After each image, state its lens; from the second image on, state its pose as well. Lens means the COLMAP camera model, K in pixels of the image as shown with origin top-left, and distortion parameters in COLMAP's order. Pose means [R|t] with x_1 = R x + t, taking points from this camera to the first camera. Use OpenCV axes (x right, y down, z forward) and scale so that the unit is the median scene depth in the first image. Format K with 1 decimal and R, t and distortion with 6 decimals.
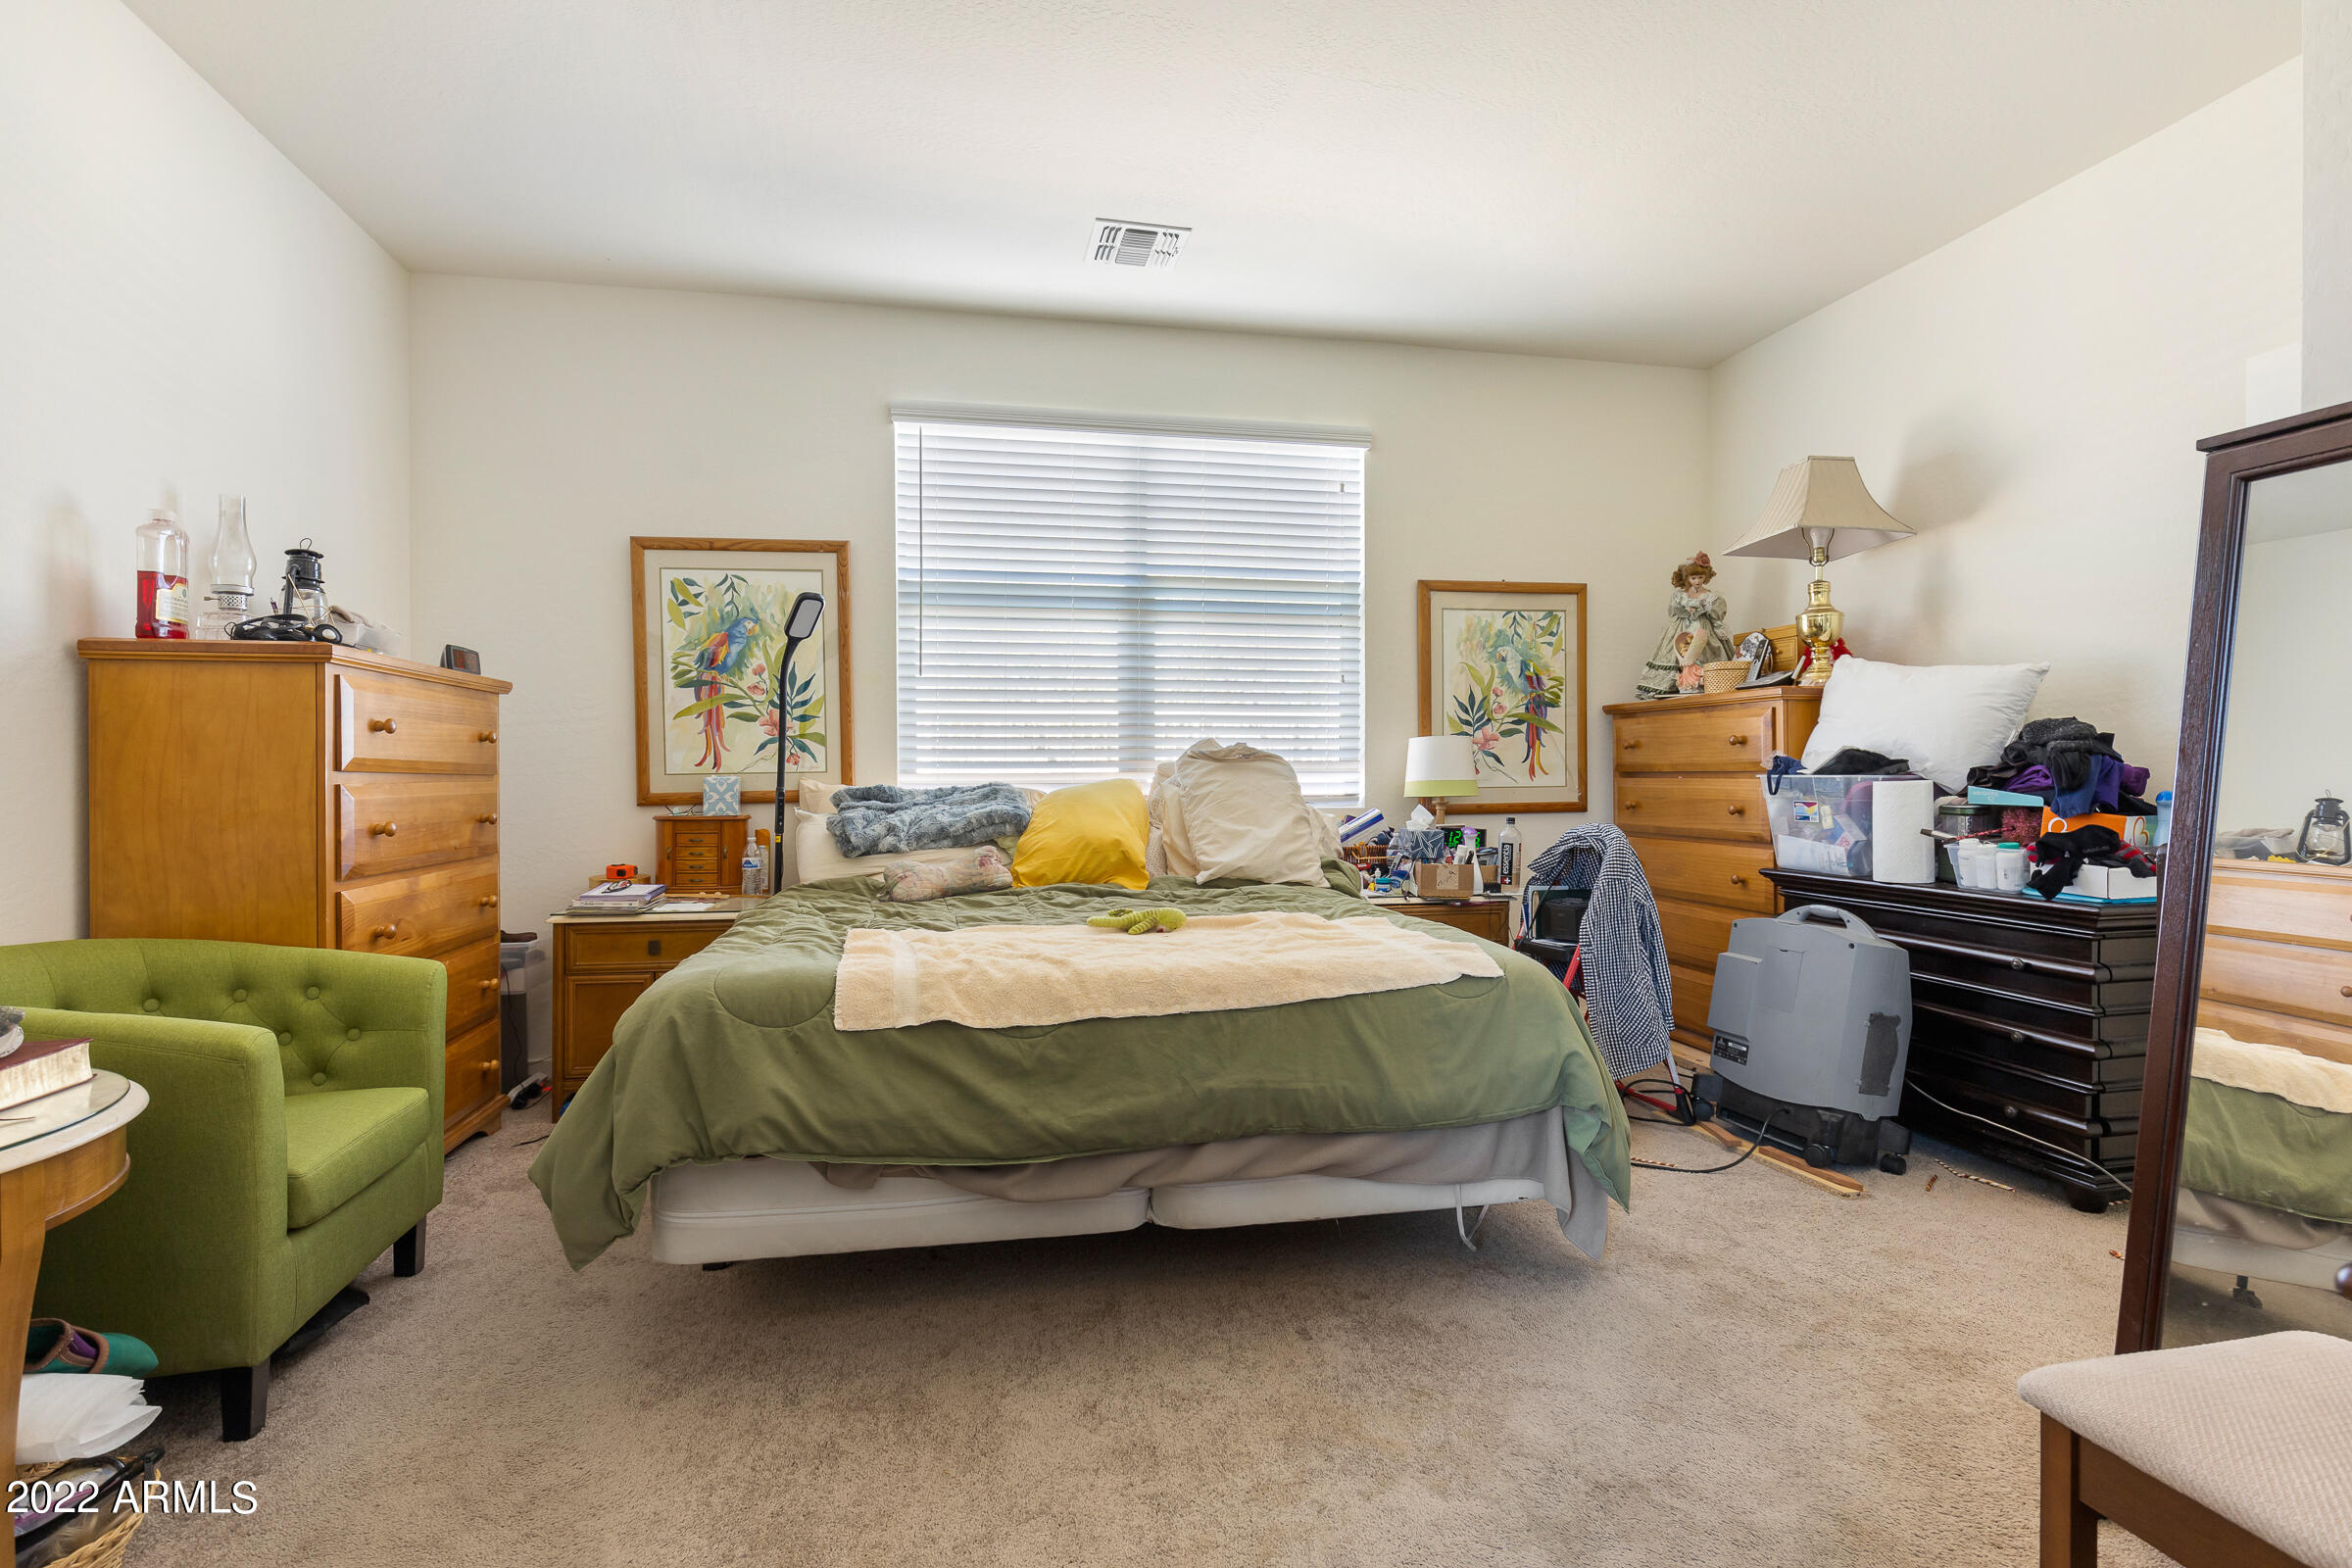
lens RADIAL K [[1113.0, 0, 1162.6], [0, 1113.0, 778.1], [0, 0, 1]] dist [-0.001314, 0.000152]
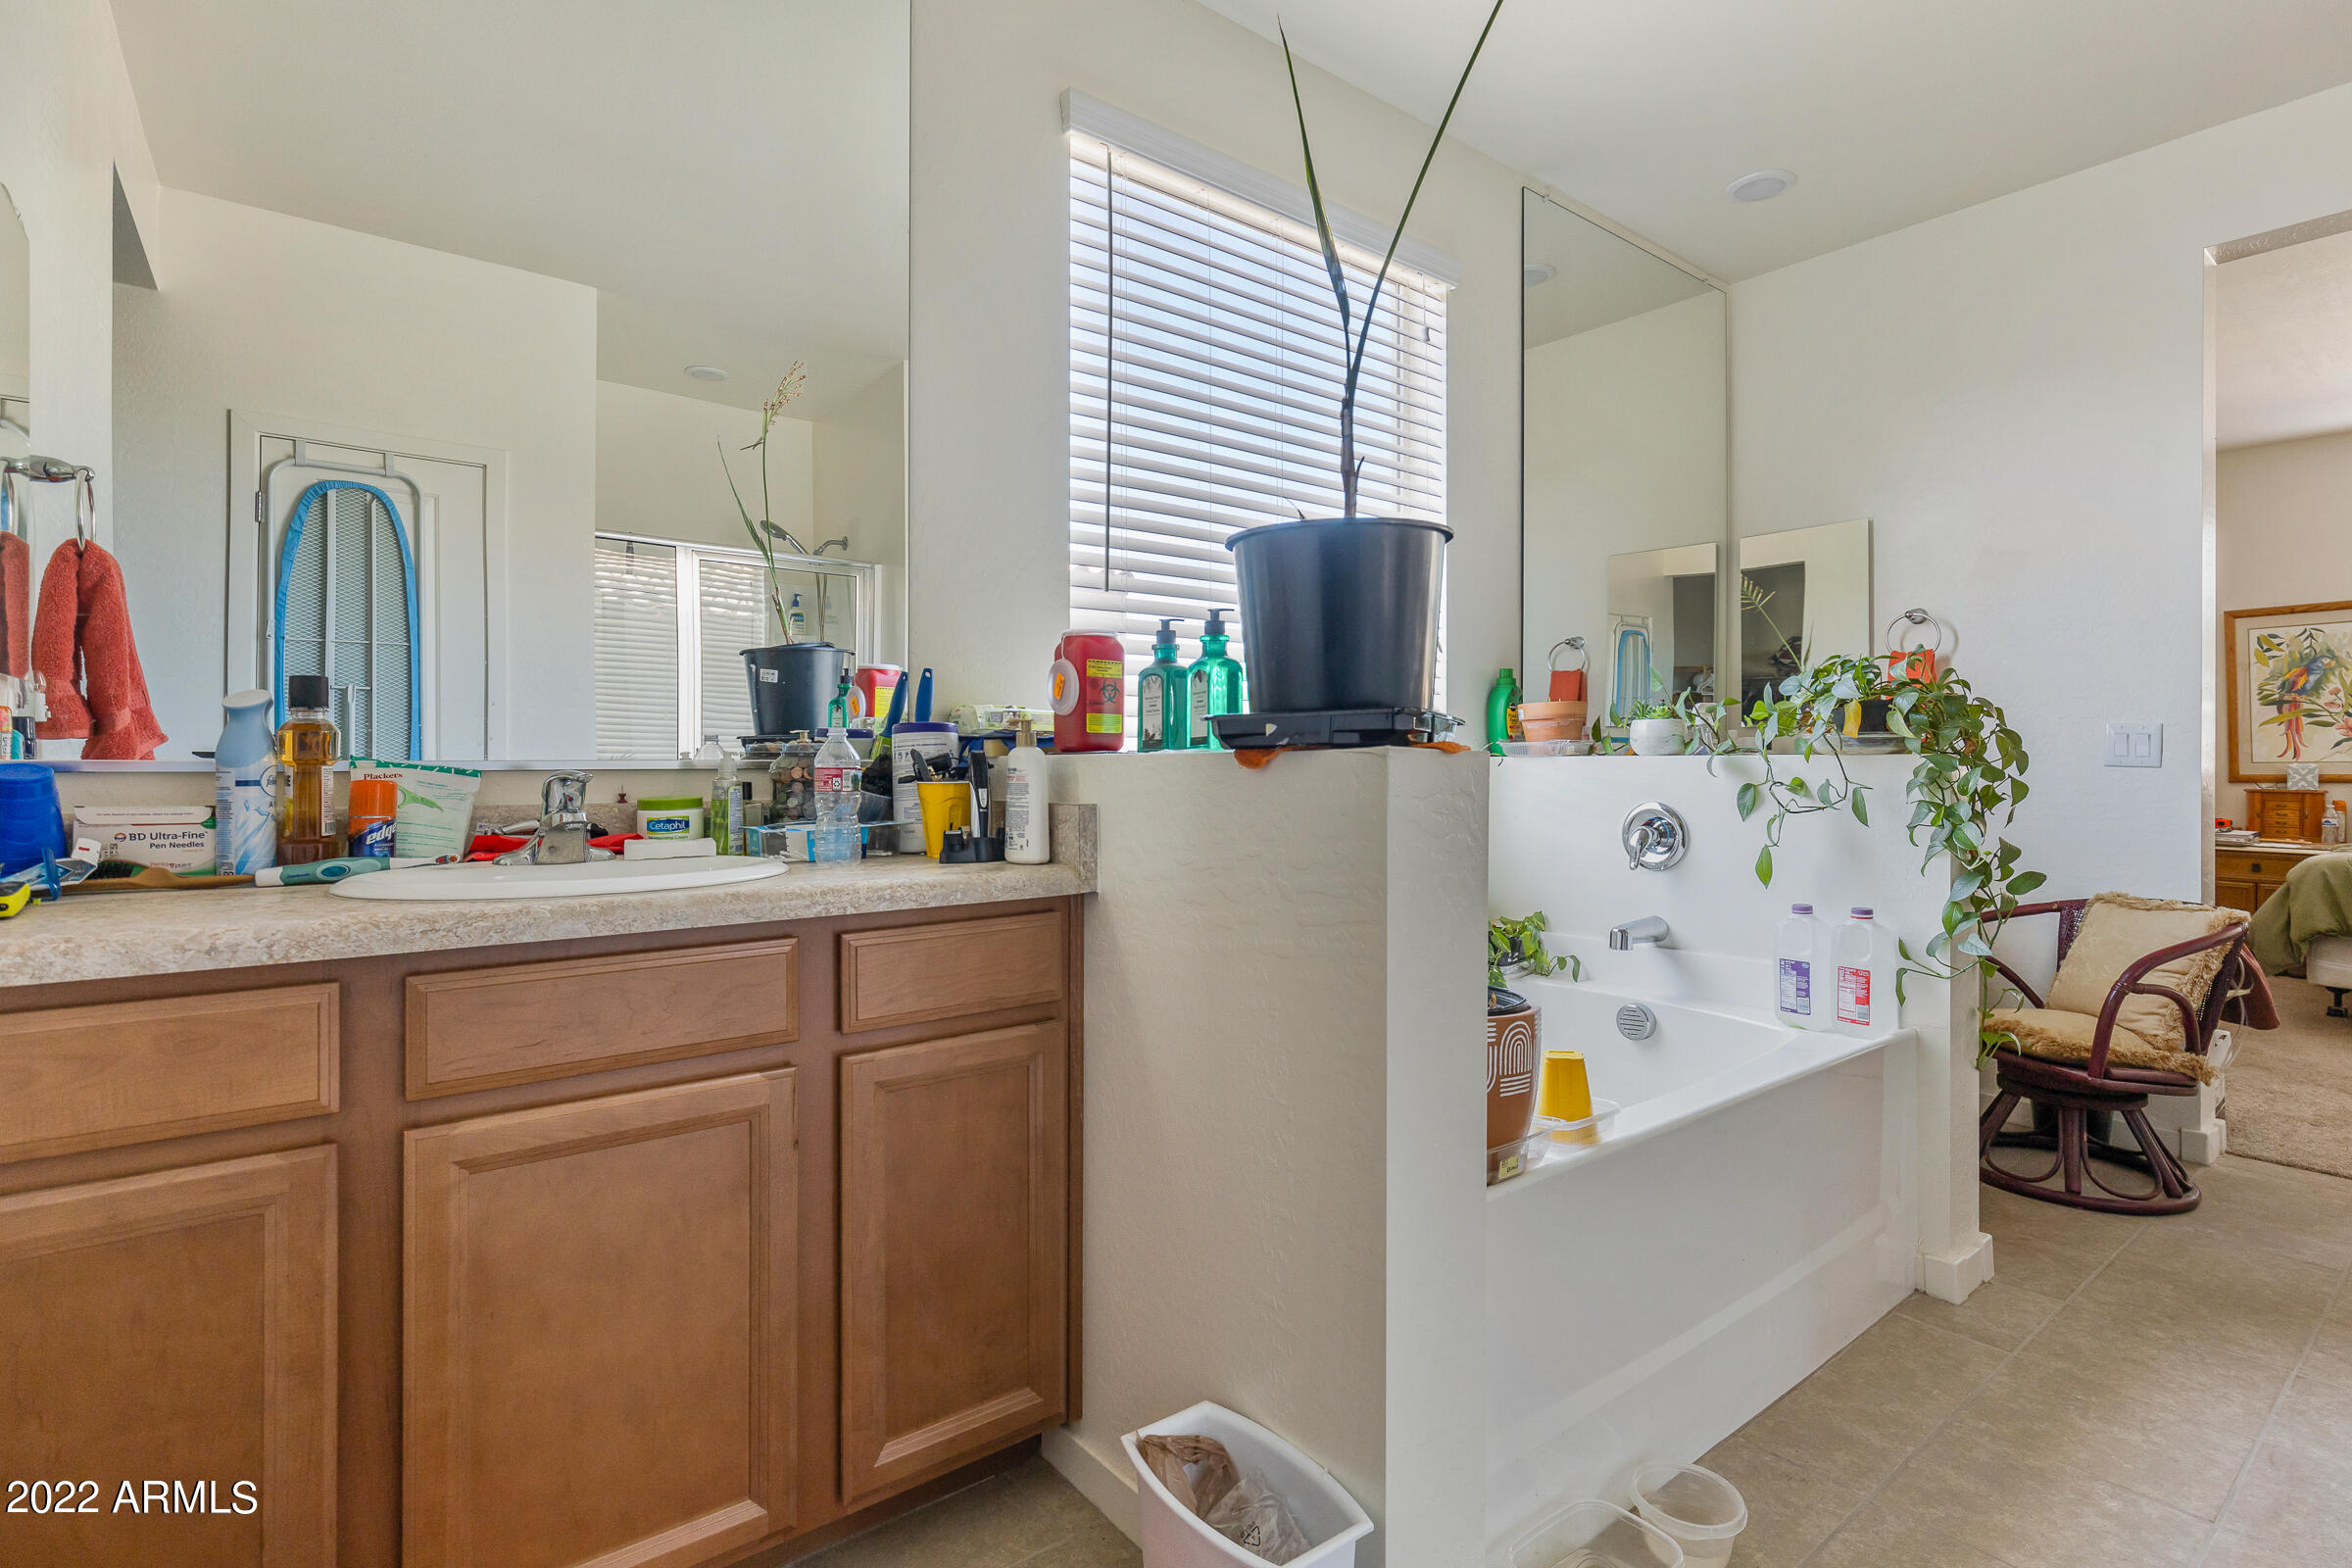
lens RADIAL K [[1113.0, 0, 1162.2], [0, 1113.0, 758.5], [0, 0, 1]] dist [-0.001314, 0.000152]
pose [[0.447480, 0.001400, -0.894293, 0.254707], [-0.006268, 0.999979, -0.001571, 0.002923], [0.894272, 0.006309, 0.447480, -1.037197]]
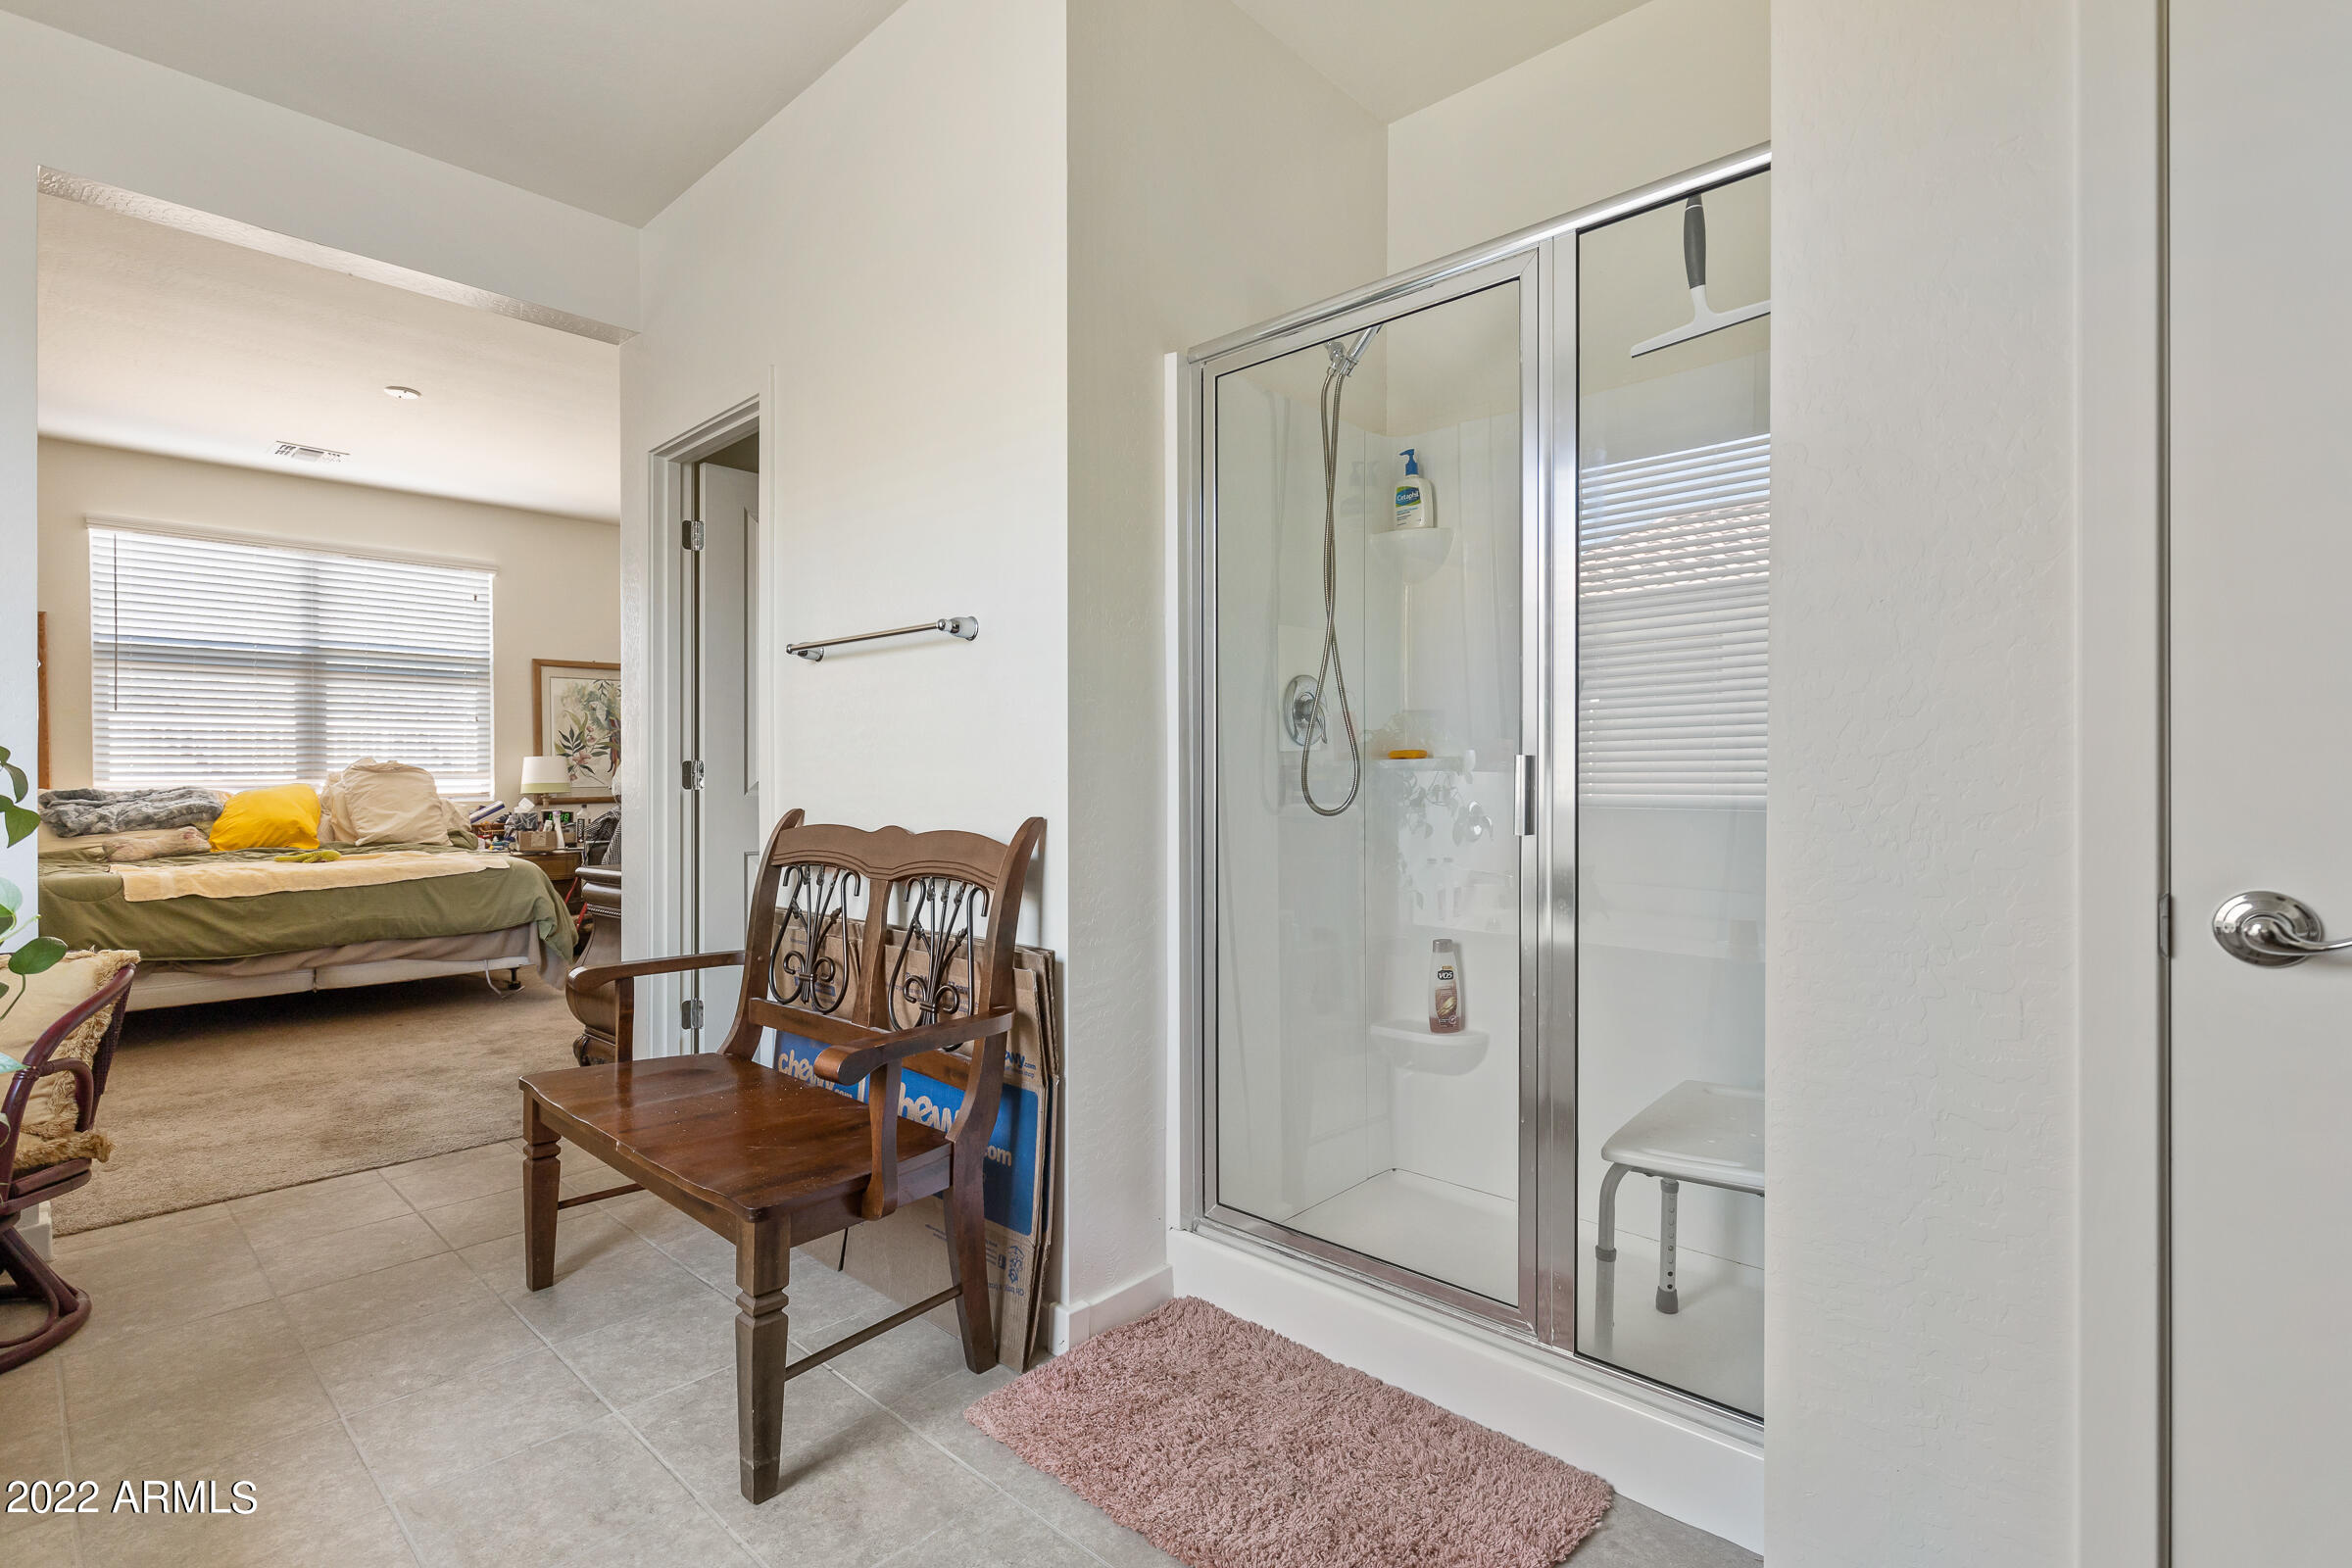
lens RADIAL K [[1113.0, 0, 1176.1], [0, 1113.0, 780.1], [0, 0, 1]] dist [-0.001314, 0.000152]
pose [[0.809044, -0.004069, 0.587734, 0.041058], [0.004847, 0.999988, 0.000251, 0.001707], [-0.587728, 0.002646, 0.809054, -0.953404]]
